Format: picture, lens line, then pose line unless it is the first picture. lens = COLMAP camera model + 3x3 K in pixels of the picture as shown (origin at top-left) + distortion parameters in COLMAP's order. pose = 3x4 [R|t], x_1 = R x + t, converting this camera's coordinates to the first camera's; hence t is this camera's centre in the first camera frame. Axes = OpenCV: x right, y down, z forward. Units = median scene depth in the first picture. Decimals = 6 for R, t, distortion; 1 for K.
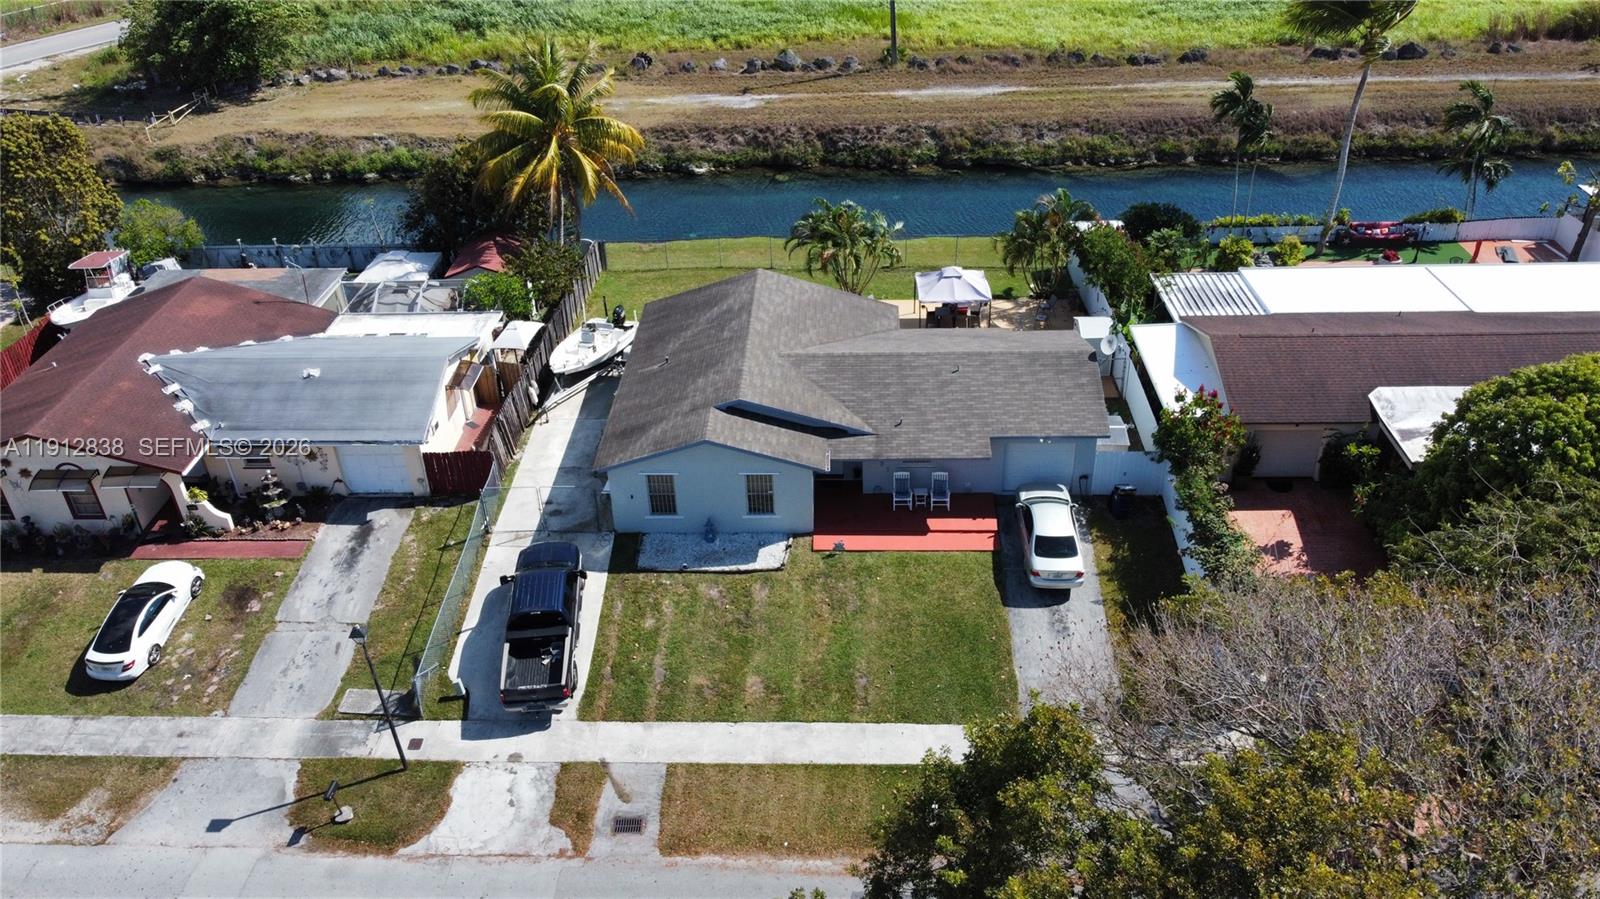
lens RADIAL K [[1215.7, 0, 793.6], [0, 1215.7, 439.1], [0, 0, 1]] dist [-0.003716, -0.000002]
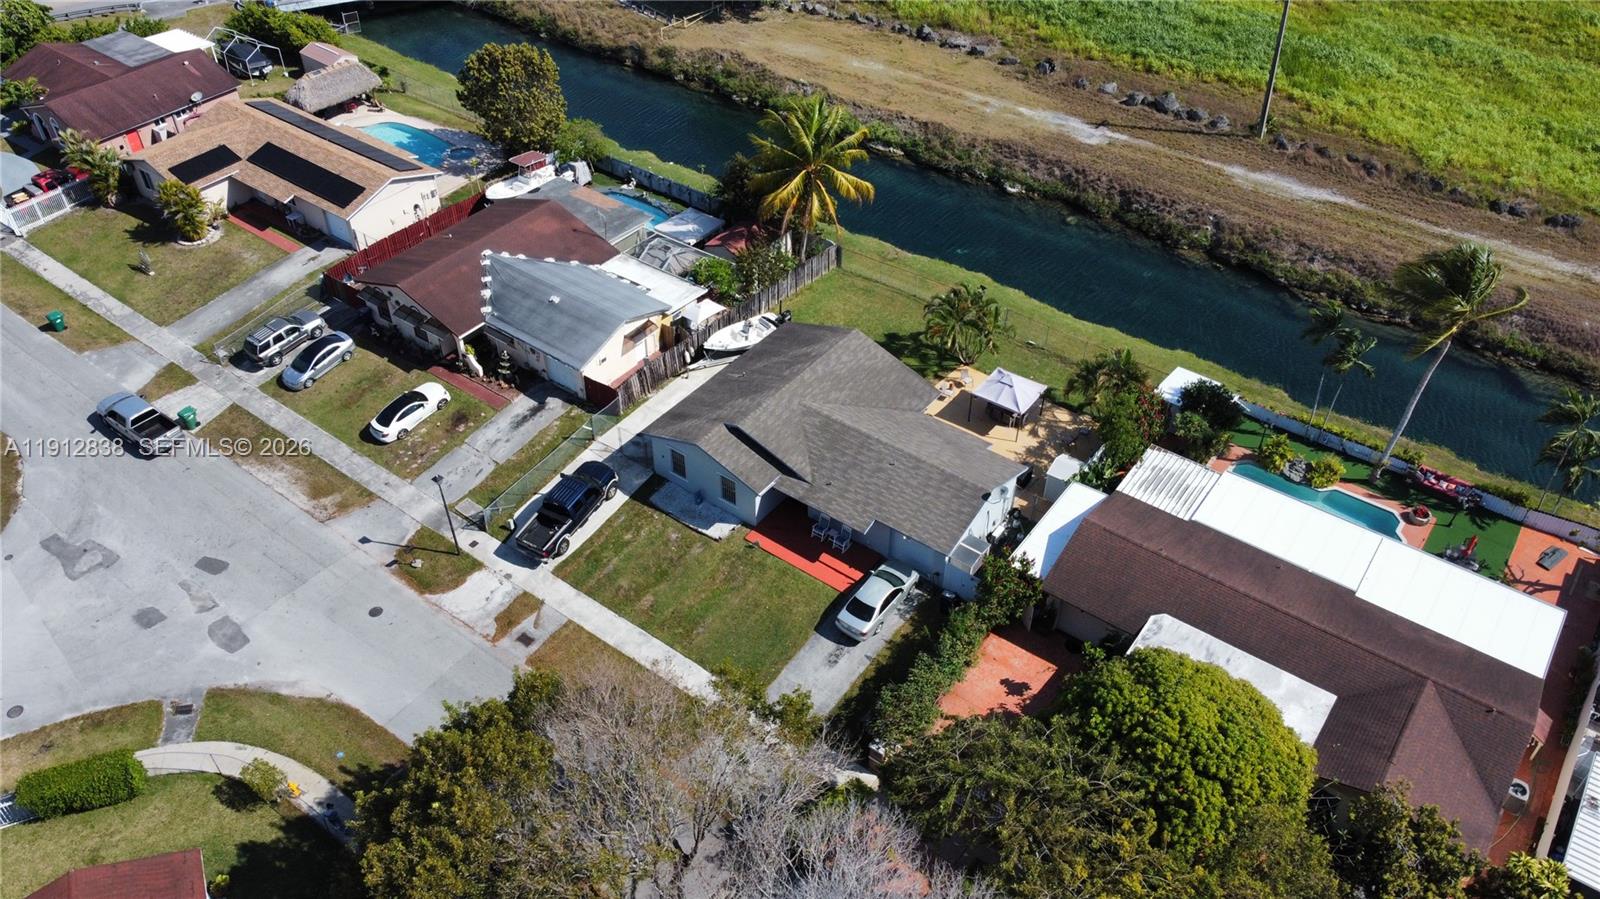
lens RADIAL K [[1215.7, 0, 793.6], [0, 1215.7, 439.1], [0, 0, 1]] dist [-0.003716, -0.000002]
pose [[0.822463, 0.394791, -0.409505, 0.601441], [-0.329145, 0.917465, 0.223432, -0.357364], [0.463916, -0.048978, 0.884524, -0.272937]]
